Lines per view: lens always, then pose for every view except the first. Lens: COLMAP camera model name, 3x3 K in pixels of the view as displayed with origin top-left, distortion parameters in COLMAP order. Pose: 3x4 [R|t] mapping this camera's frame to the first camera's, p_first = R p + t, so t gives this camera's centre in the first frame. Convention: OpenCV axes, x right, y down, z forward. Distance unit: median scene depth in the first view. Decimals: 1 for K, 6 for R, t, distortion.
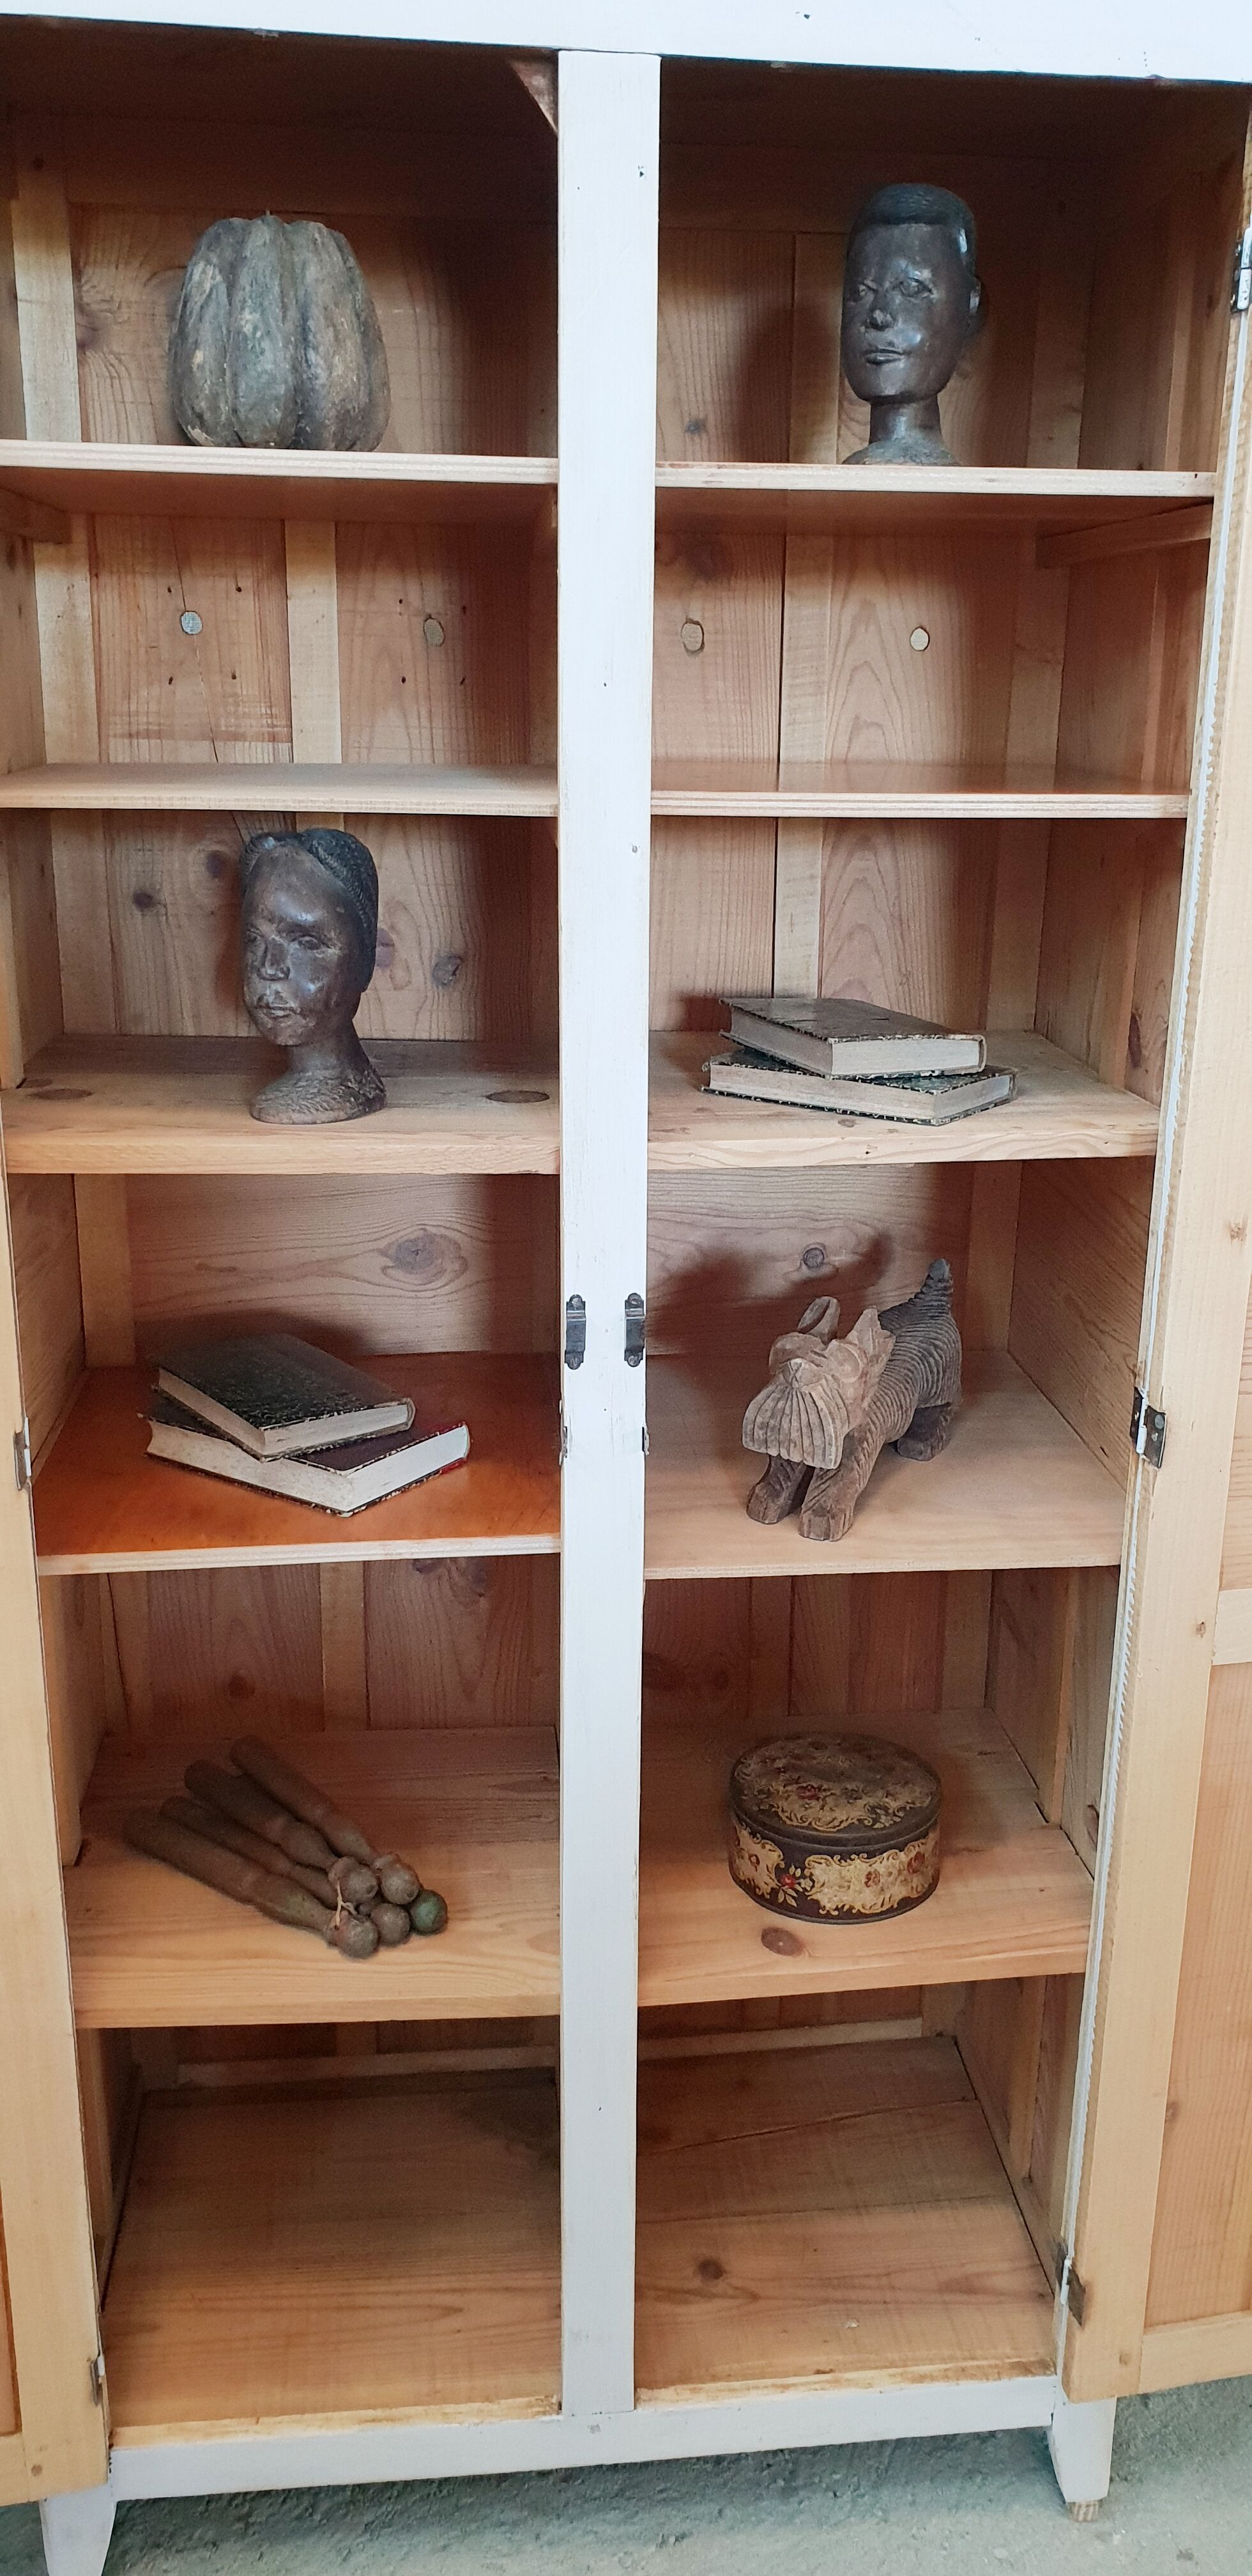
lens RADIAL K [[1998.2, 0, 644.8], [0, 1998.2, 1268.3], [0, 0, 1]] dist [0.002872, 0.032223]
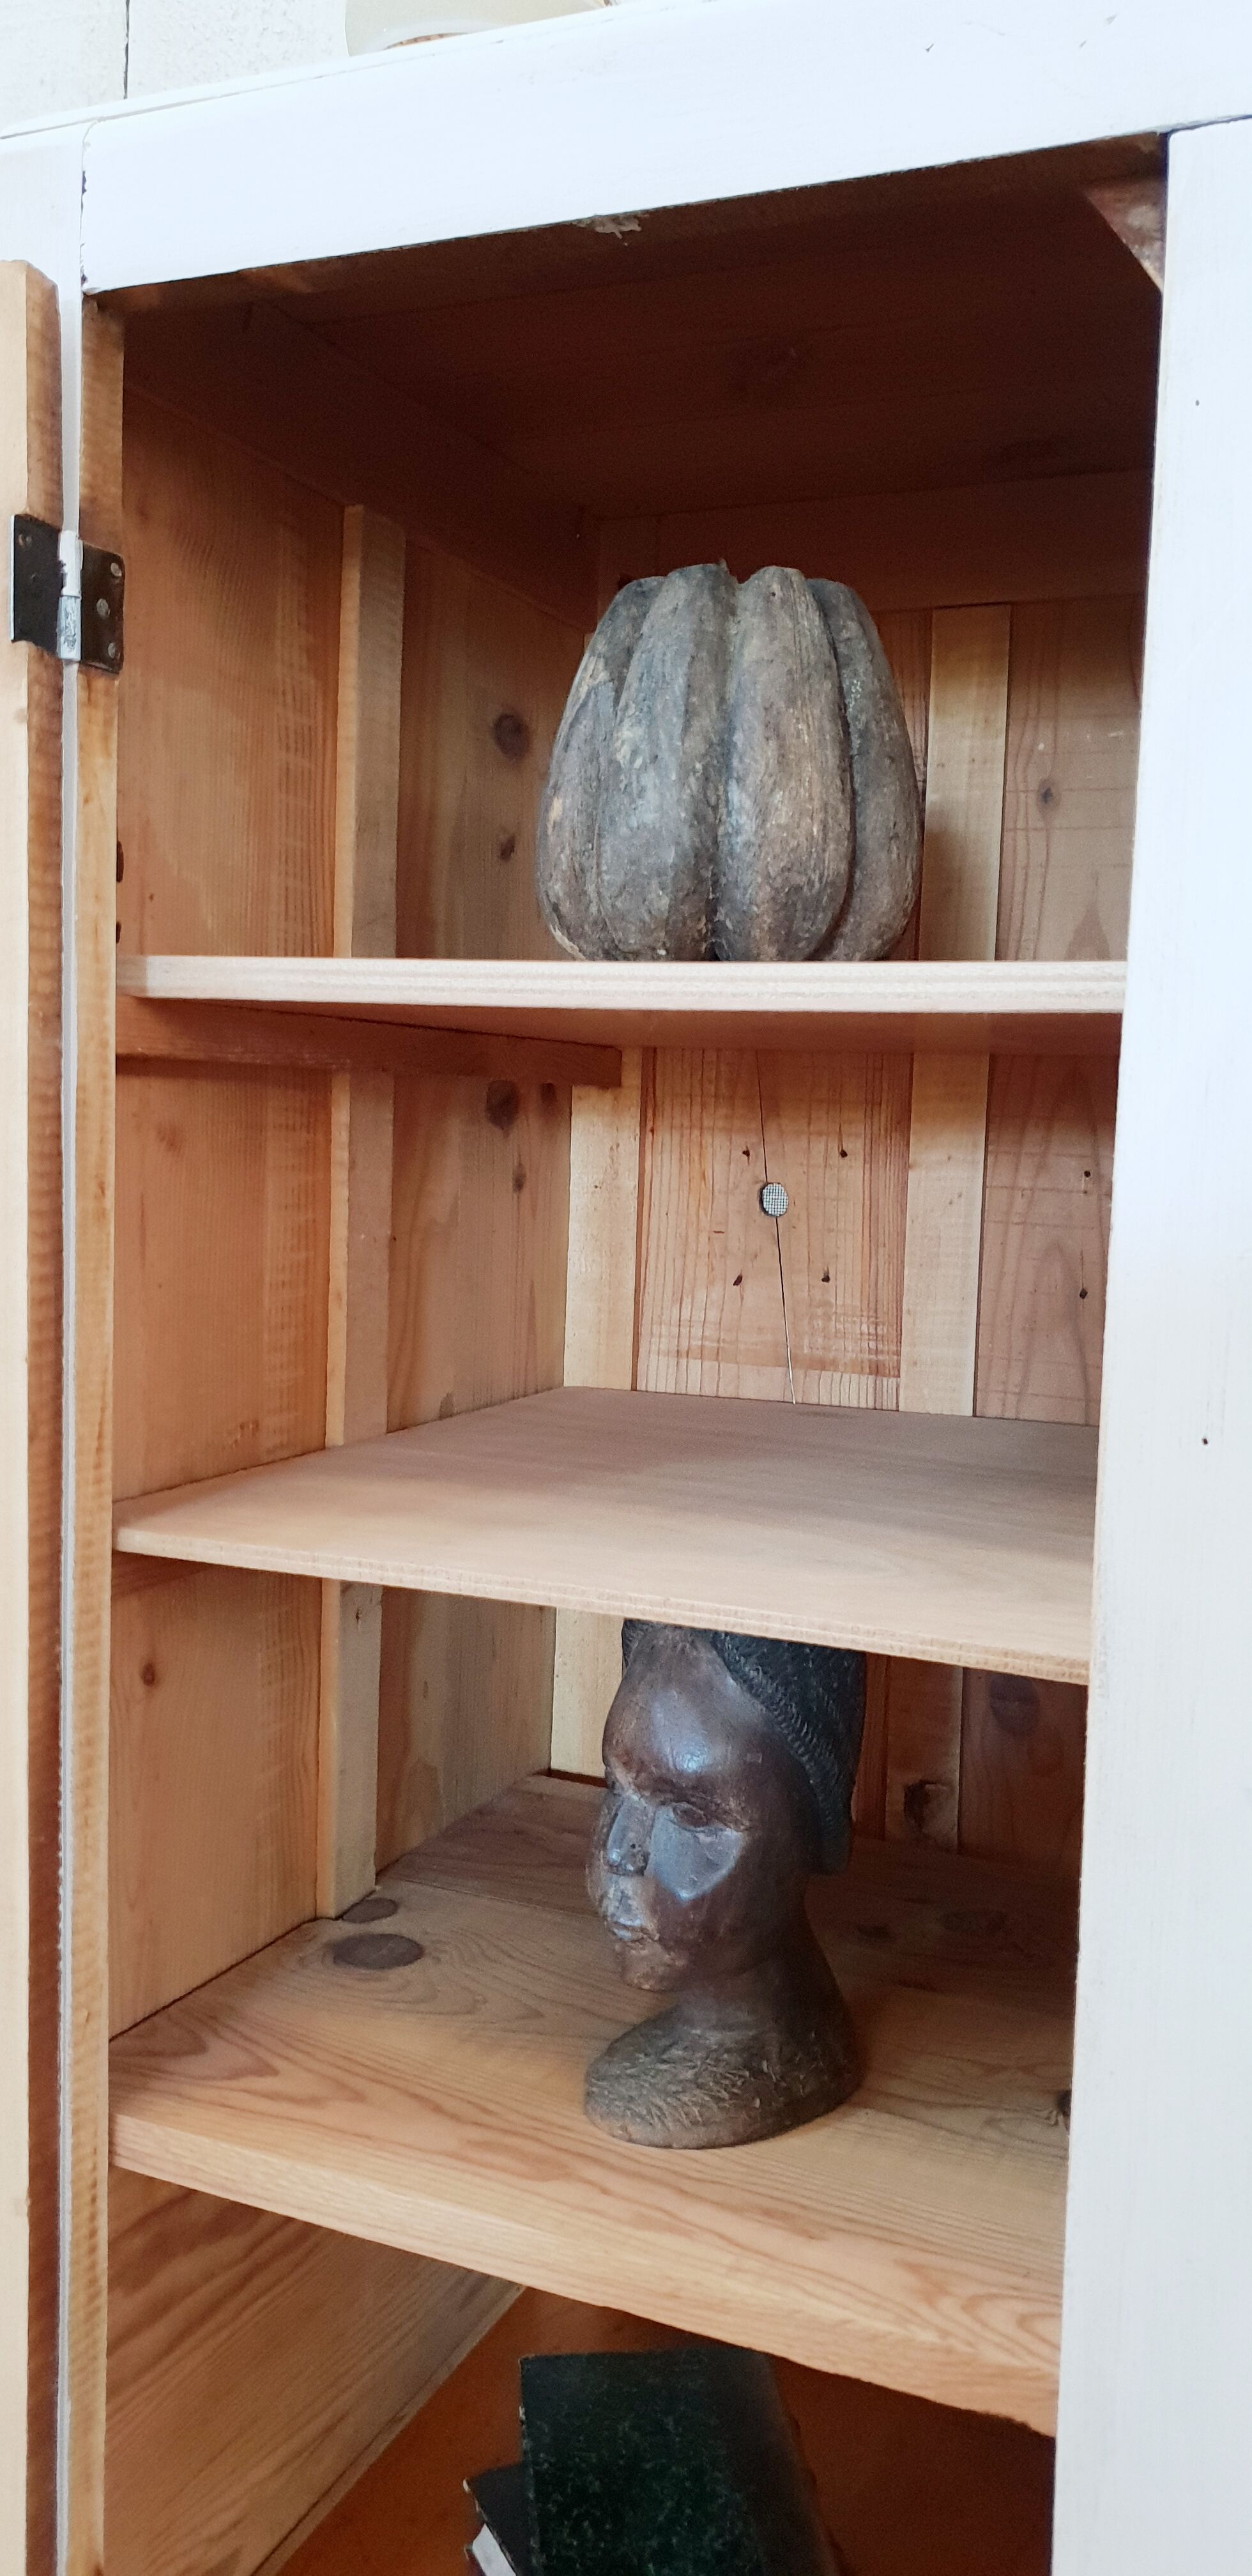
lens RADIAL K [[1940.0, 0, 685.7], [0, 1940.0, 1350.4], [0, 0, 1]] dist [0.071067, -0.173332]
pose [[0.878869, 0.068659, -0.472096, 0.062257], [-0.153271, 0.977763, -0.143134, -0.179607], [0.451771, 0.198155, 0.869849, 0.439502]]
